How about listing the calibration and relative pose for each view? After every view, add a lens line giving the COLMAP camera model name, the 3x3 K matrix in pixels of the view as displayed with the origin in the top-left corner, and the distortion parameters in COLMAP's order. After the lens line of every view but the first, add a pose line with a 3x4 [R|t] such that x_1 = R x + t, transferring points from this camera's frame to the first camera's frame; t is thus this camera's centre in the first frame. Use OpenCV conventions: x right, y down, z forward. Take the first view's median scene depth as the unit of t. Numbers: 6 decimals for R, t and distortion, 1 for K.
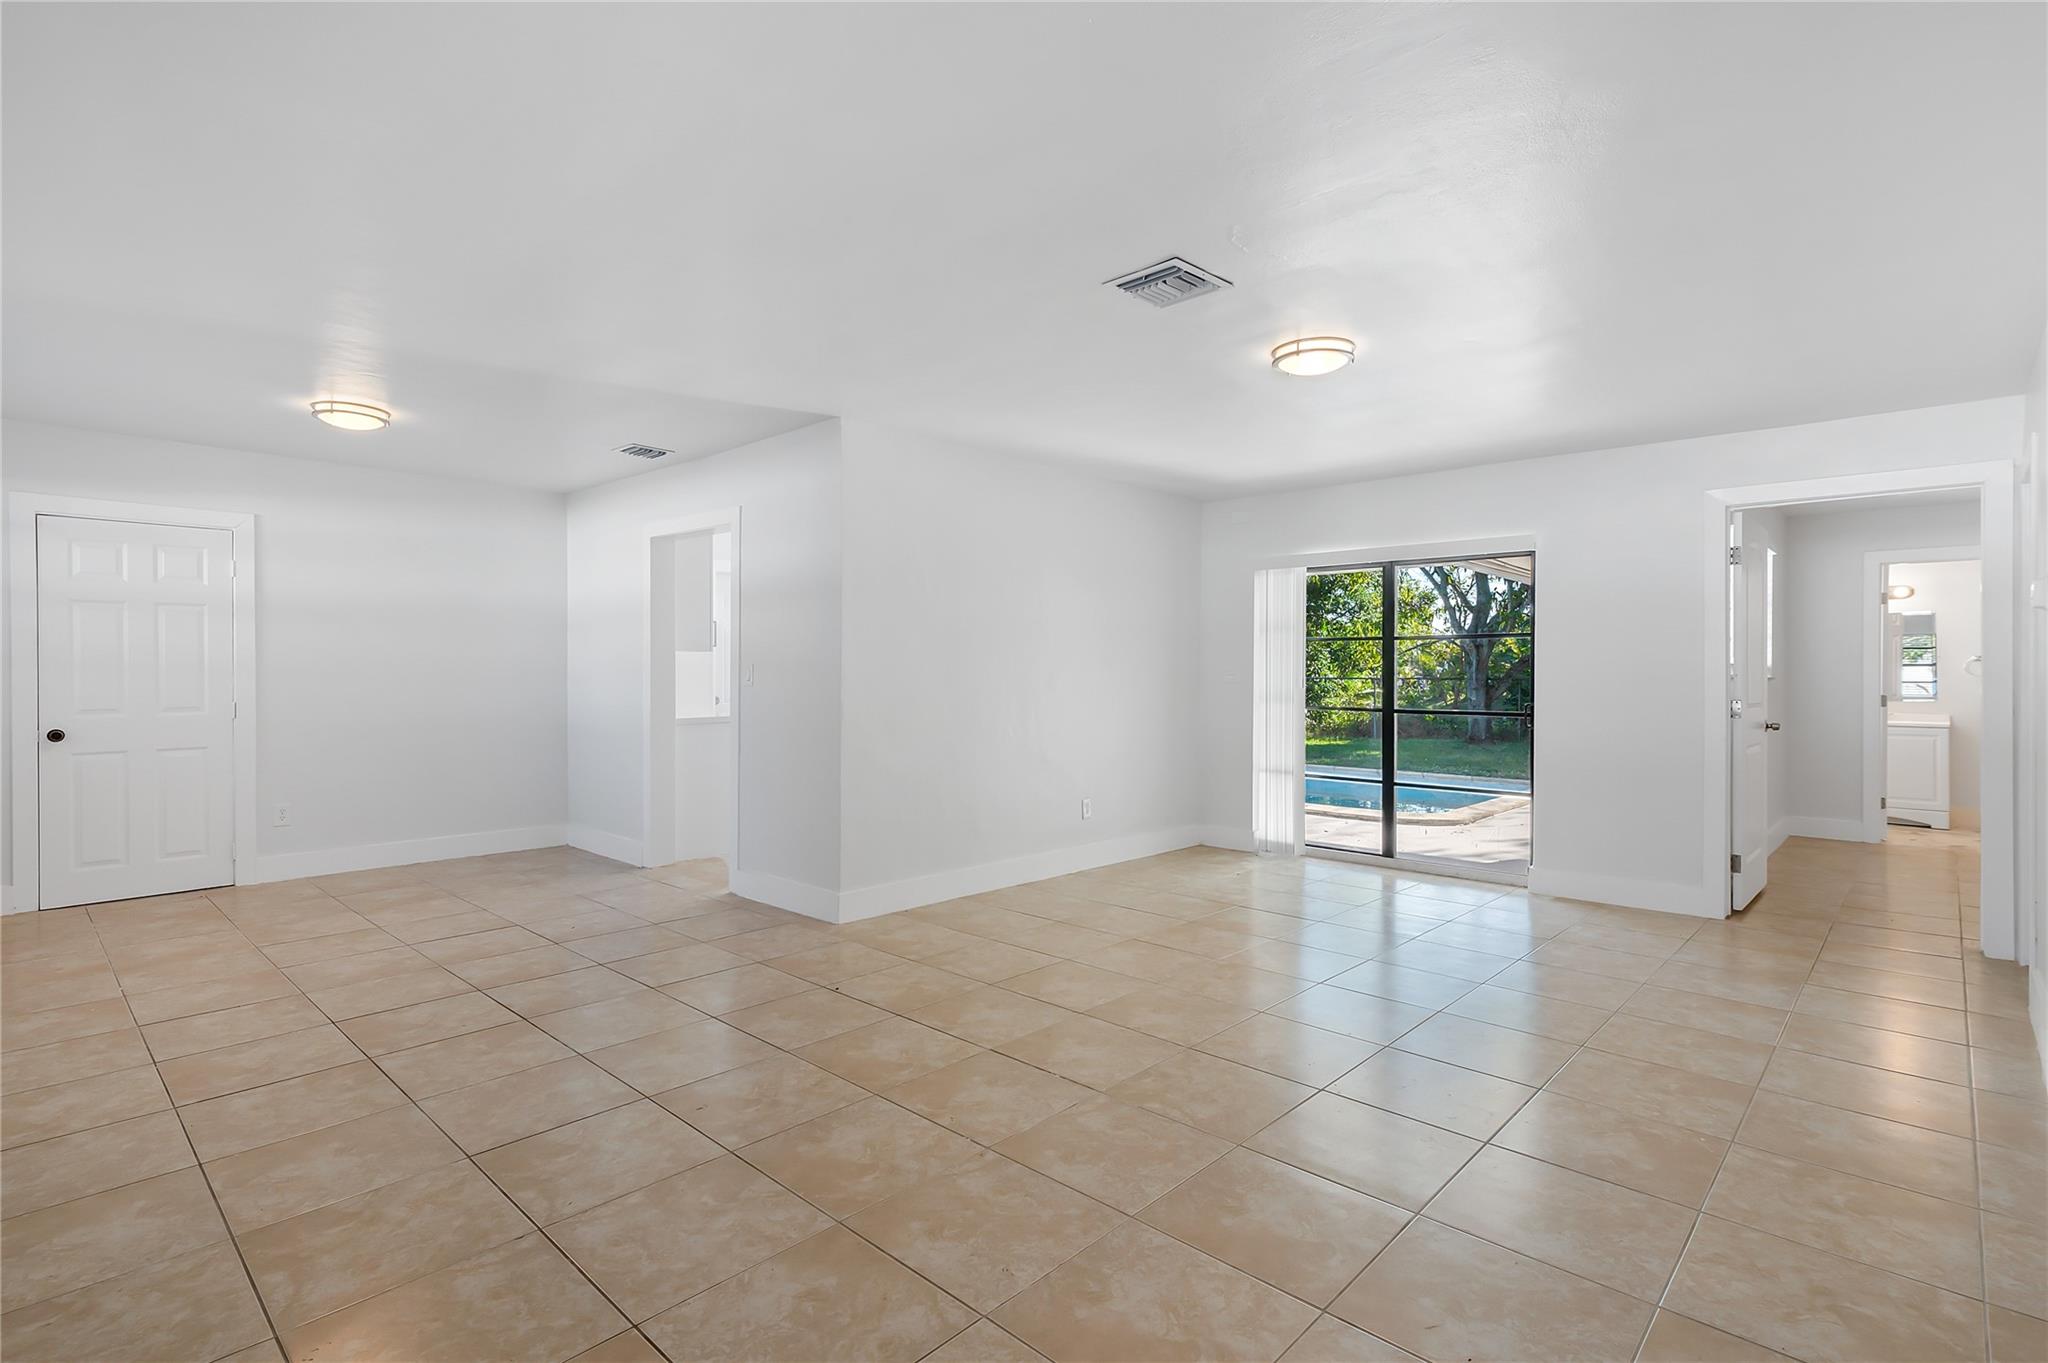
lens RADIAL K [[980.2, 0, 1029.7], [0, 980.2, 675.5], [0, 0, 1]] dist [0.010602, -0.001451]
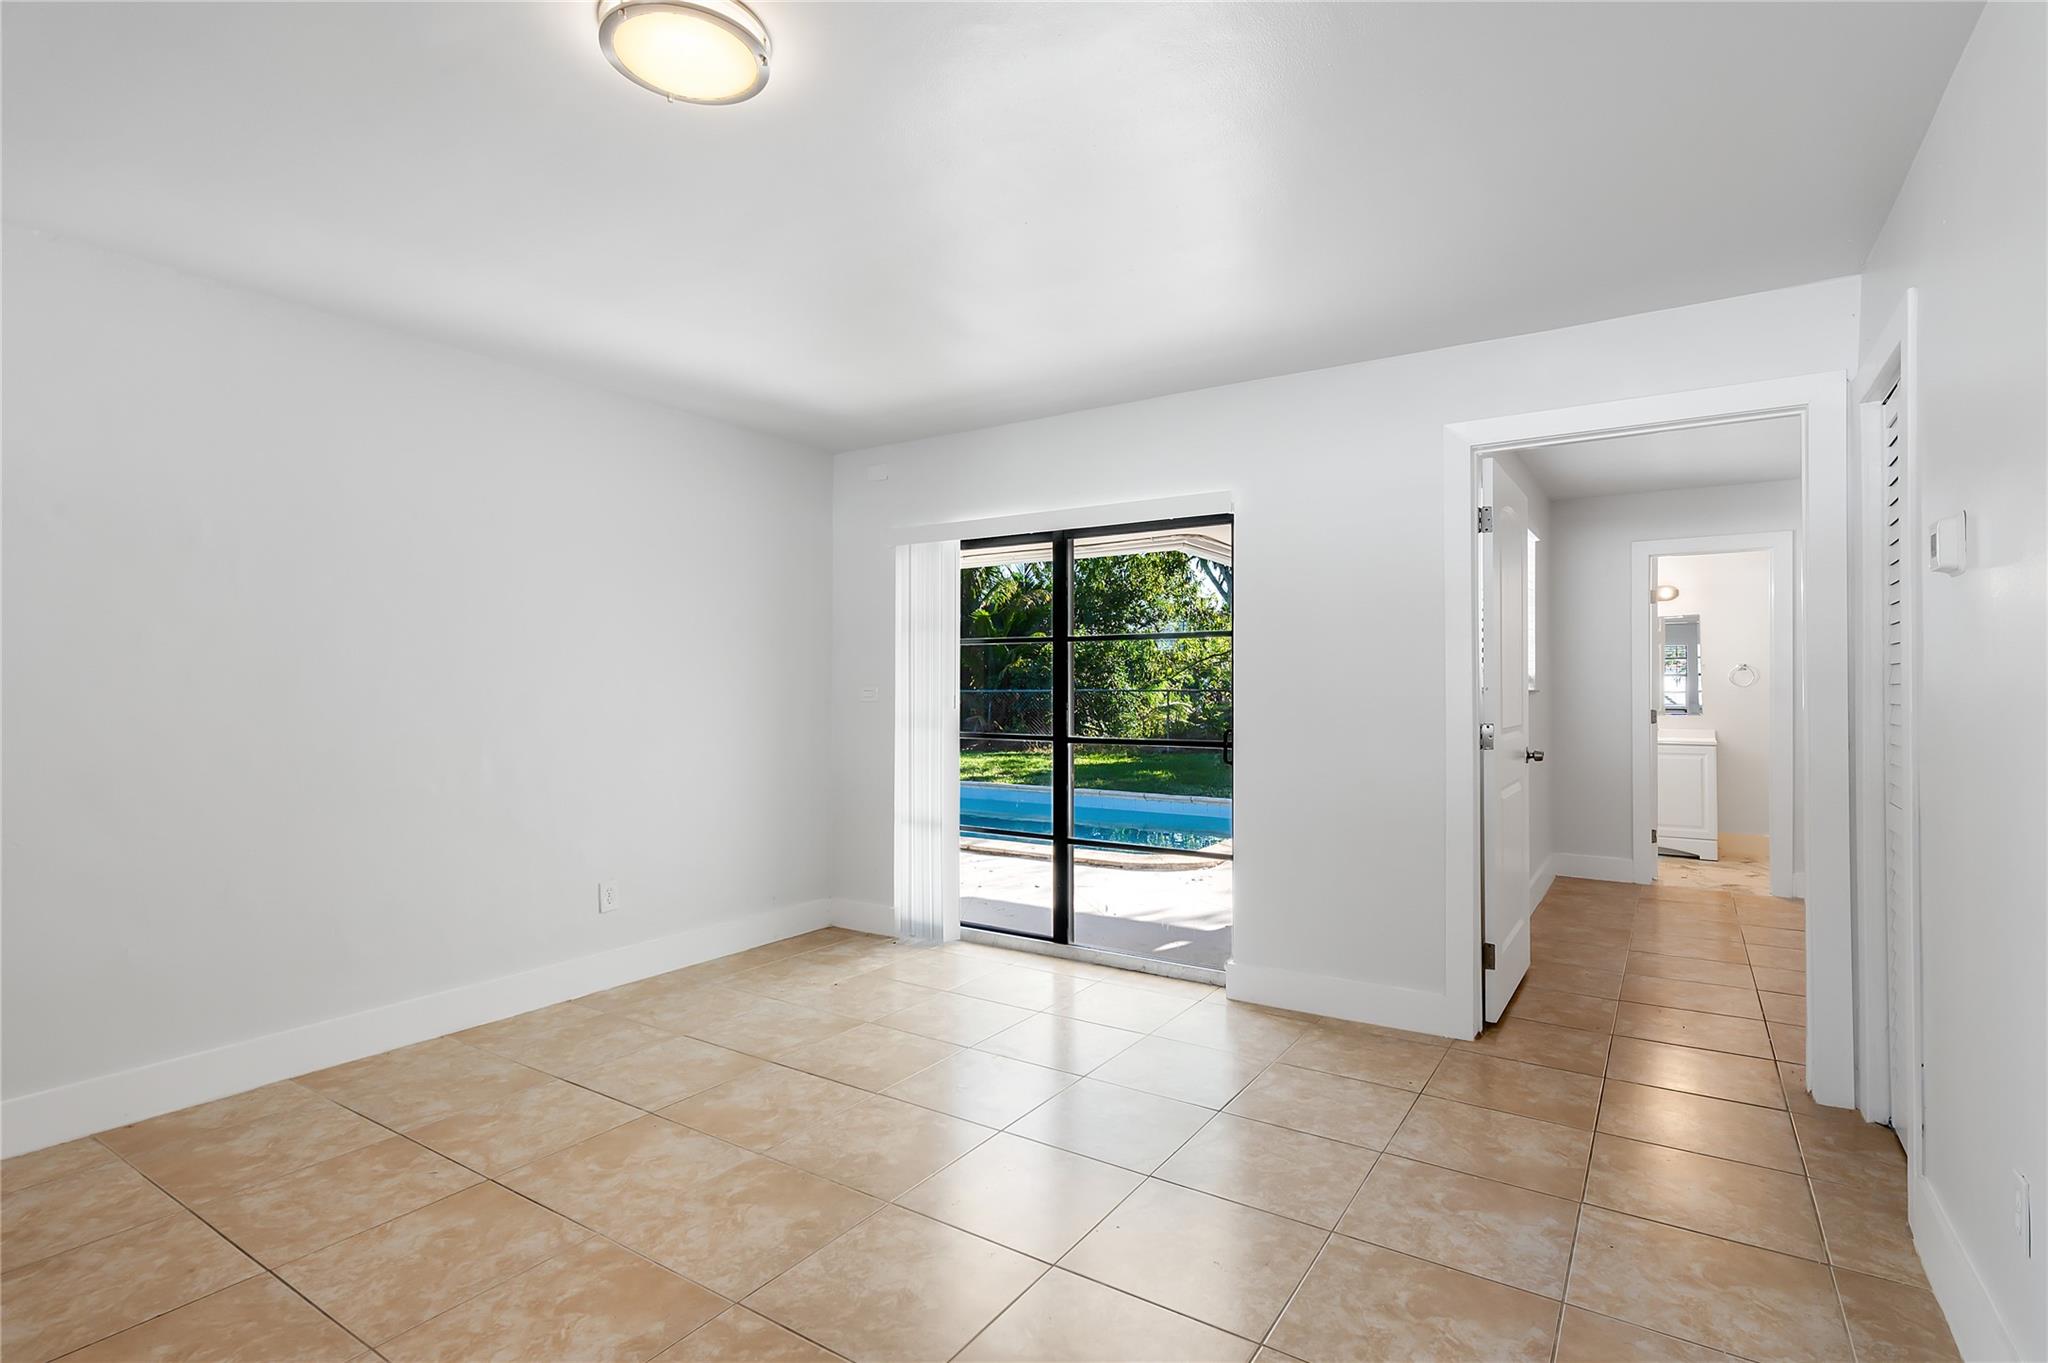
lens RADIAL K [[978.5, 0, 1046.2], [0, 978.5, 680.7], [0, 0, 1]] dist [0.017051, -0.000025]
pose [[0.984248, -0.003109, 0.176767, 0.267262], [0.004419, 0.999966, -0.007019, -0.002382], [-0.176740, 0.007690, 0.984228, 0.343862]]
